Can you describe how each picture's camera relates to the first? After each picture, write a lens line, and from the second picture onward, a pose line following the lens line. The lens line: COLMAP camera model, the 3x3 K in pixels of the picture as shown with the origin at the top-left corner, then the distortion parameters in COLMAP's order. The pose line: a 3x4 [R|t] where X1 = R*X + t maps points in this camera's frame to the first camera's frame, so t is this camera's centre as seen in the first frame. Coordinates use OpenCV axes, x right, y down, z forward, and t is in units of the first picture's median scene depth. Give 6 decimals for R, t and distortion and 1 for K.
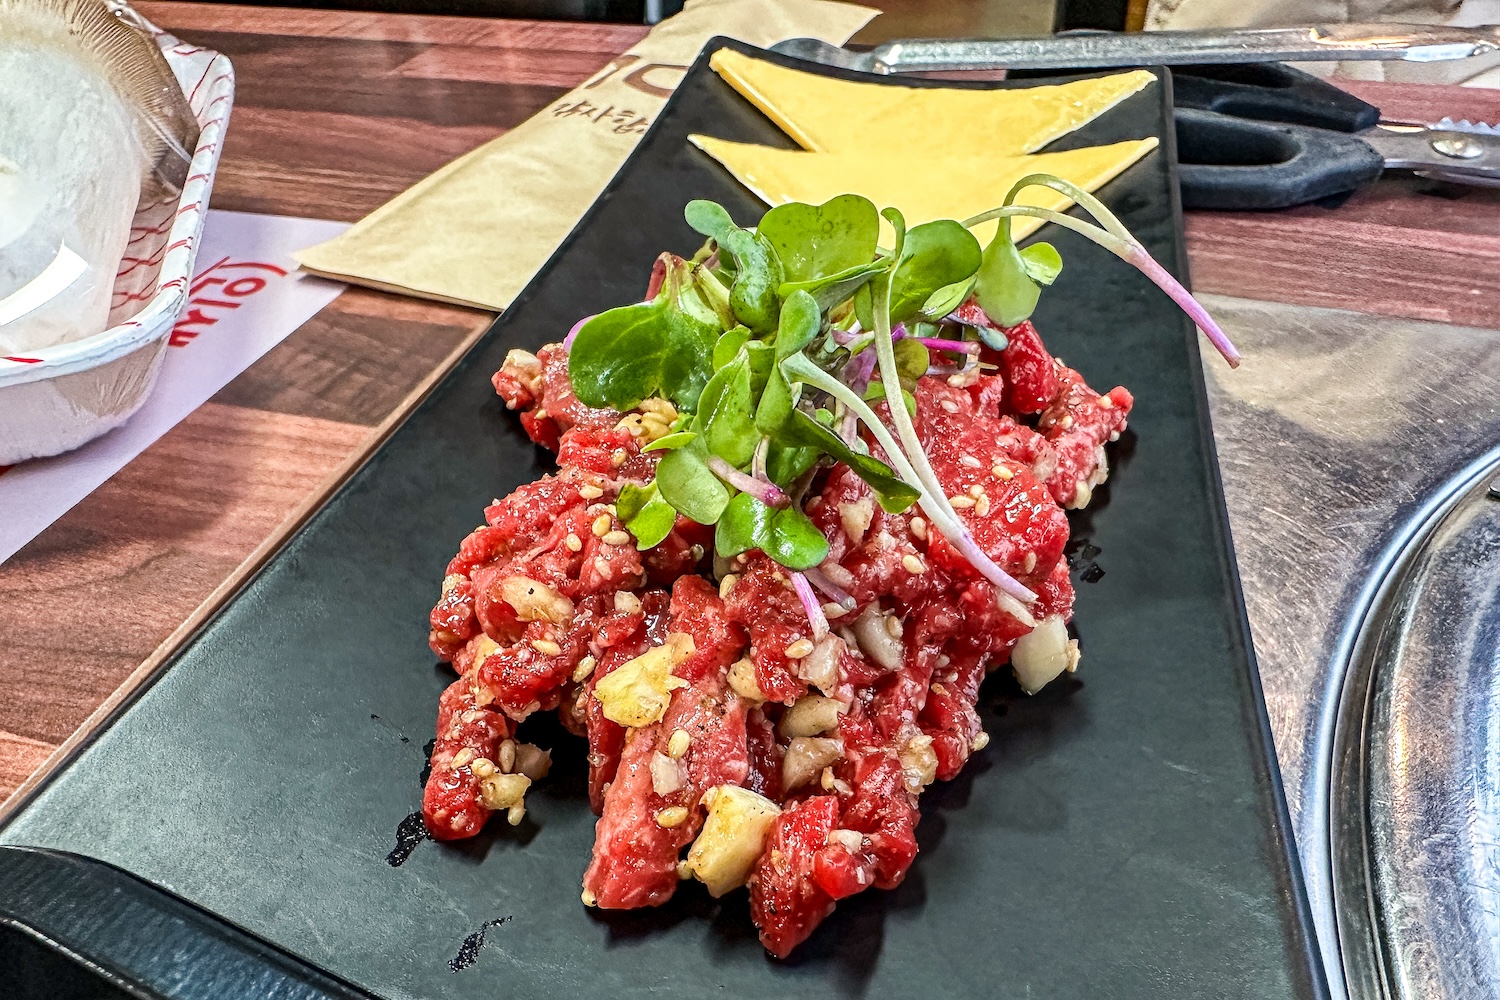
lens RADIAL K [[1050.9, 0, 742.6], [0, 1050.9, 534.7], [0, 0, 1]] dist [-0.006266, -0.003889]
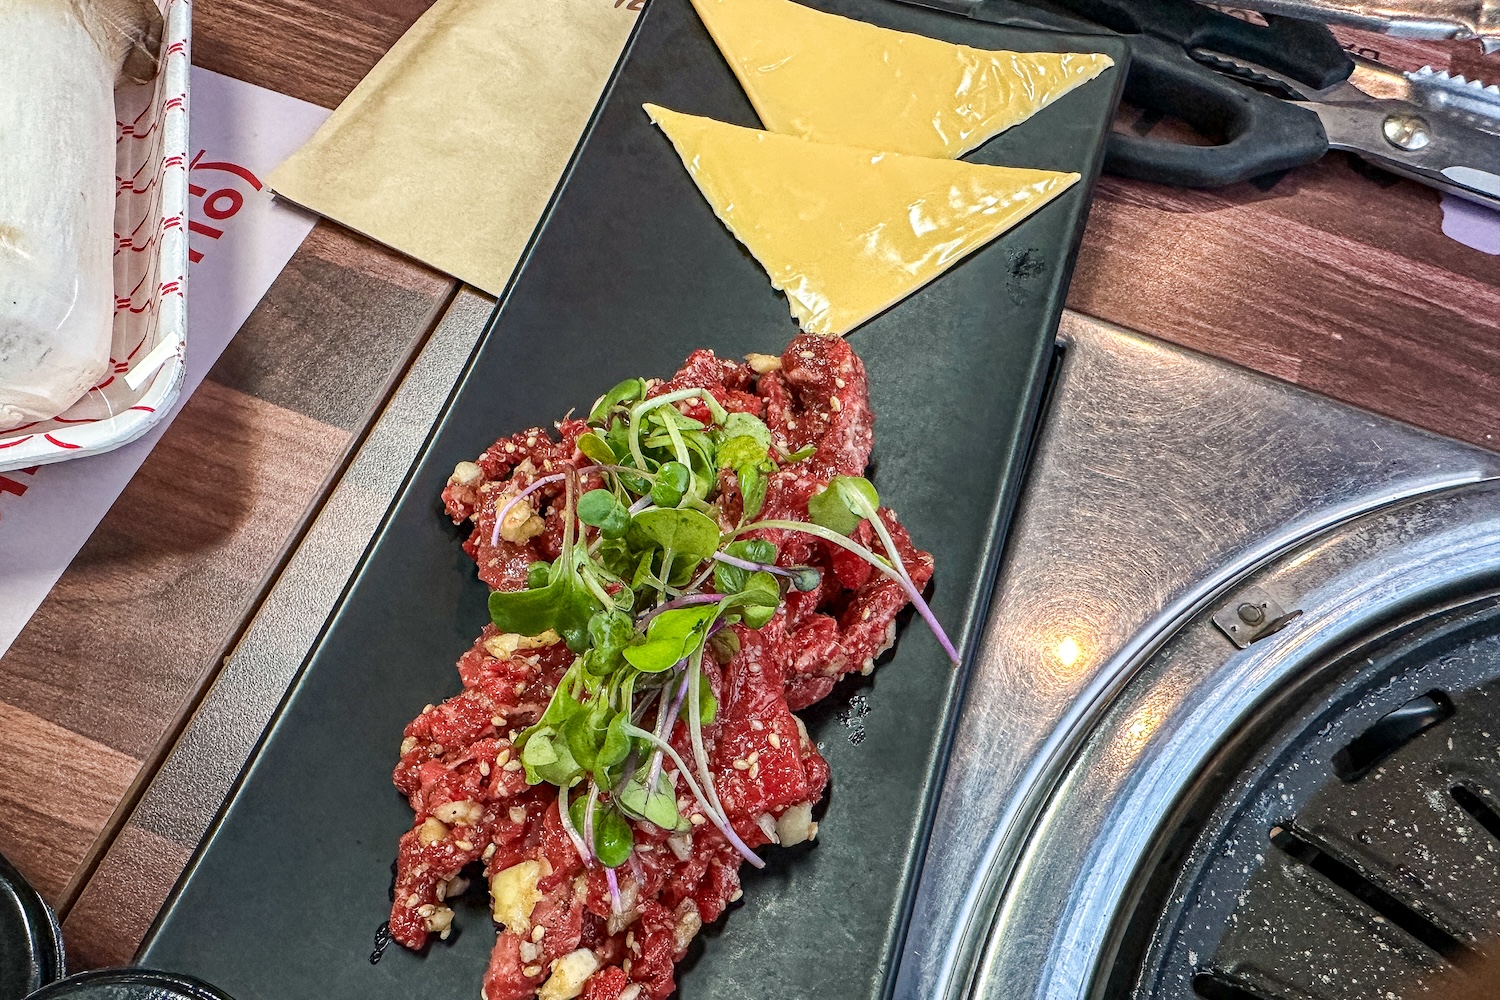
lens RADIAL K [[1050.9, 0, 742.6], [0, 1050.9, 534.7], [0, 0, 1]] dist [-0.006266, -0.003889]
pose [[0.995162, 0.094921, 0.025347, 0.143162], [-0.097320, 0.917041, 0.386735, -0.941882], [0.013465, -0.387331, 0.921843, -0.273251]]
